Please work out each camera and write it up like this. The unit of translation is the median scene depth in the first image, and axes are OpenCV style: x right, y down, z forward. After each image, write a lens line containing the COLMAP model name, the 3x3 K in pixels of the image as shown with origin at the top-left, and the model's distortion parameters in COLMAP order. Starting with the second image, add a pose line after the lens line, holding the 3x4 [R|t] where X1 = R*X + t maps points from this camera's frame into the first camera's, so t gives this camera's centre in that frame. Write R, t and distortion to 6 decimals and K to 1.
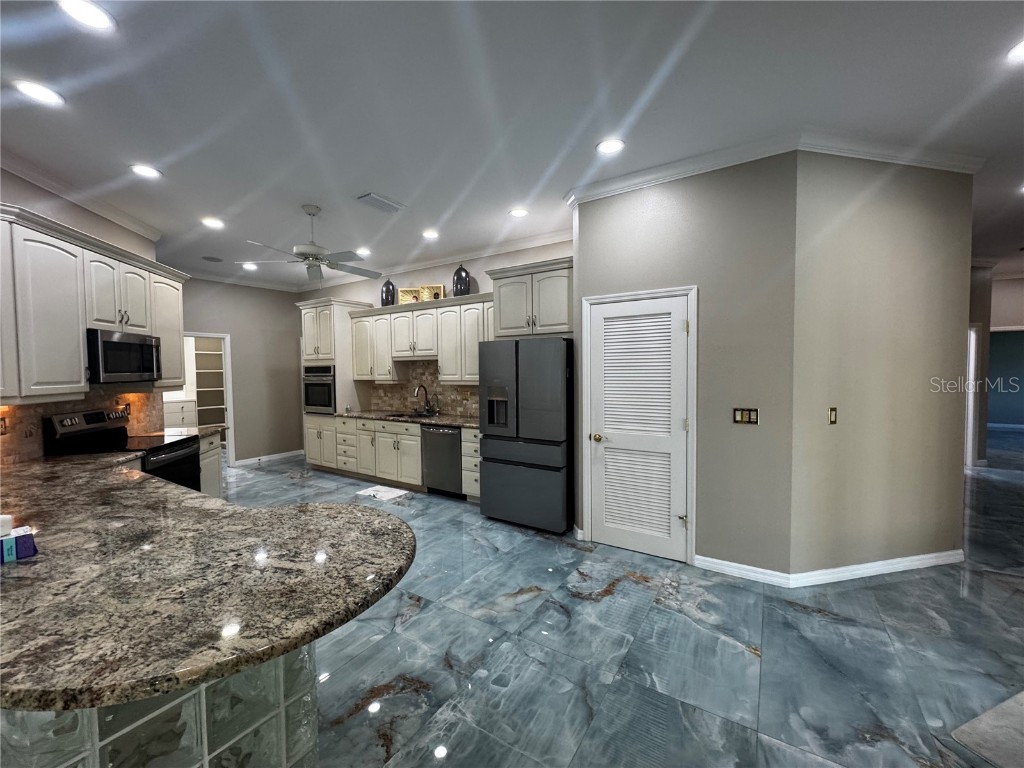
lens RADIAL K [[410.1, 0, 512.9], [0, 410.1, 384.7], [0, 0, 1]] dist [-0.003846, 0.000521]
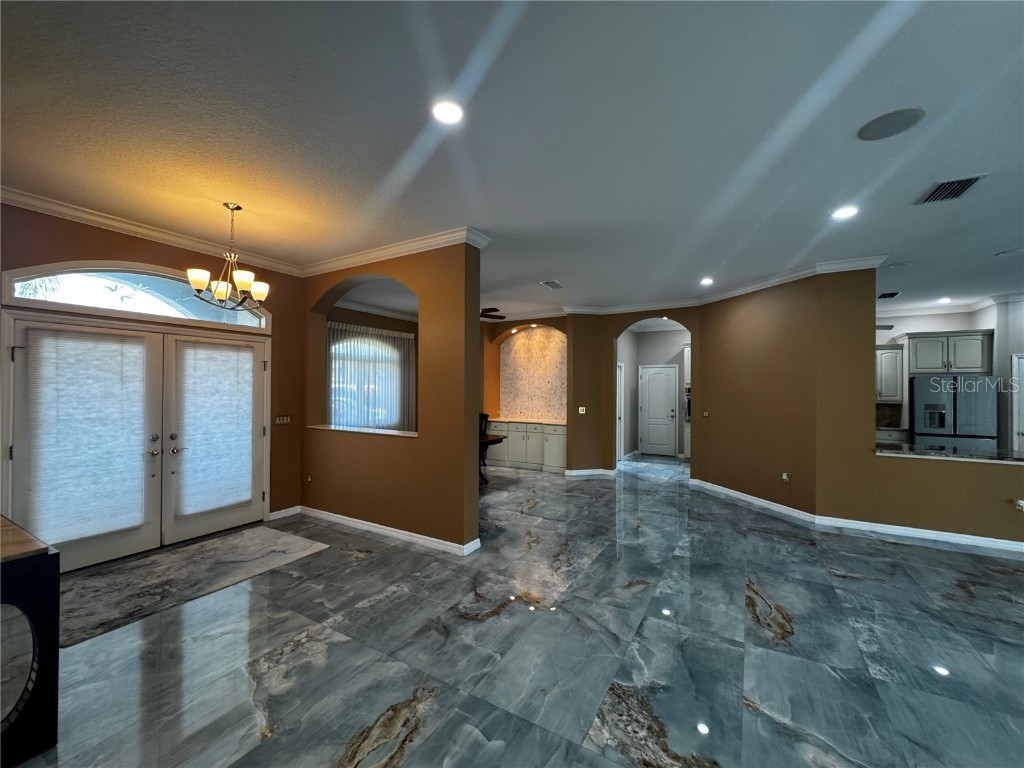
lens RADIAL K [[410.1, 0, 512.9], [0, 410.1, 384.7], [0, 0, 1]] dist [-0.003846, 0.000521]
pose [[0.999149, 0.014862, 0.038484, -1.393217], [-0.013110, 0.998884, -0.045373, 0.018283], [-0.039116, 0.044830, 0.998229, -0.453844]]
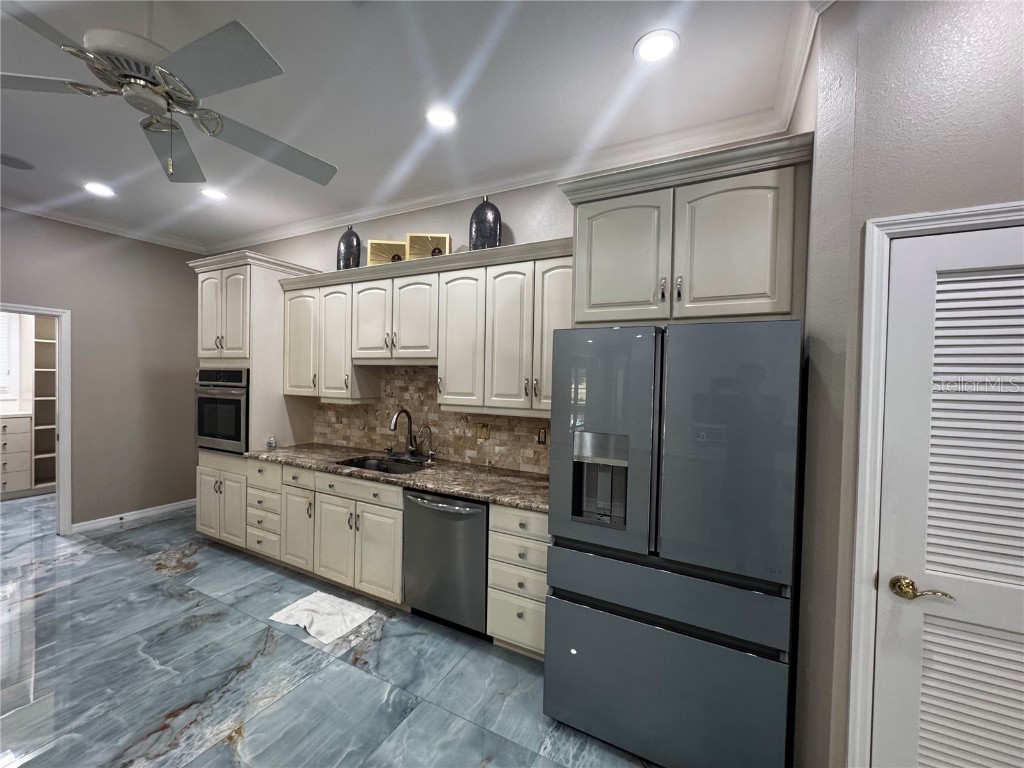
lens RADIAL K [[410.1, 0, 512.9], [0, 410.1, 384.7], [0, 0, 1]] dist [-0.003846, 0.000521]
pose [[0.995267, 0.031894, 0.091801, -0.132056], [-0.029807, 0.999267, -0.024008, -0.025423], [-0.092499, 0.021158, 0.995488, 0.441522]]
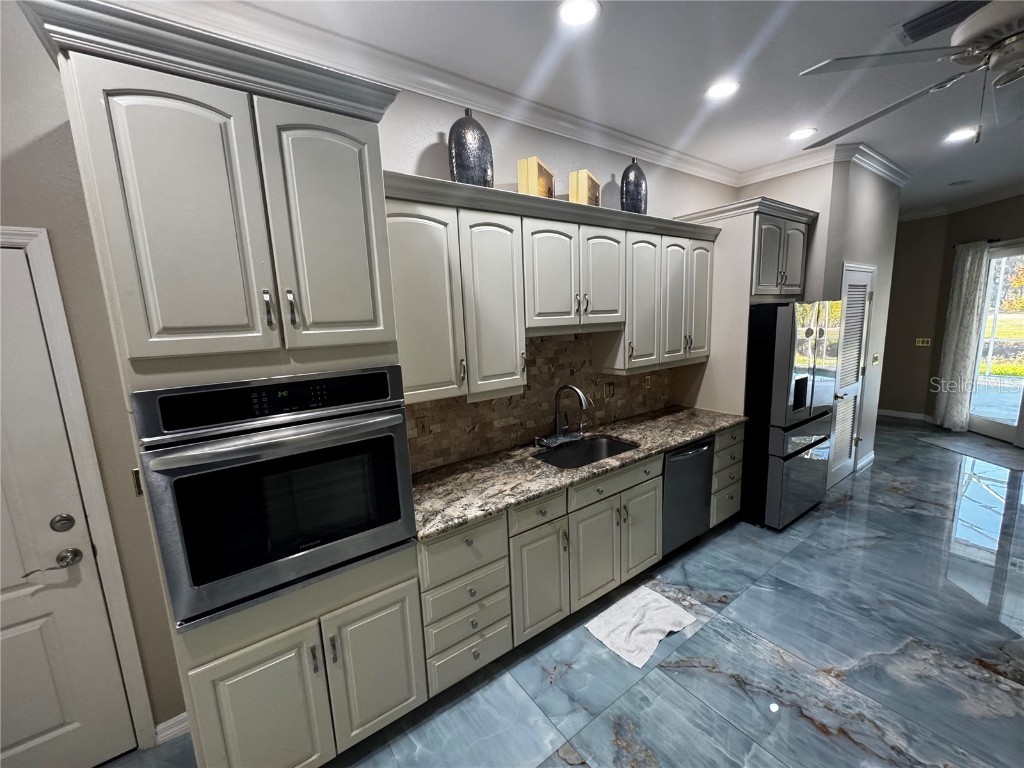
lens RADIAL K [[411.1, 0, 512.2], [0, 411.1, 381.8], [0, 0, 1]] dist [-0.003375, 0.000265]
pose [[0.372527, -0.149696, 0.915868, -0.742929], [0.072827, 0.988576, 0.131958, -0.076468], [-0.925159, 0.017542, 0.379174, 0.934988]]
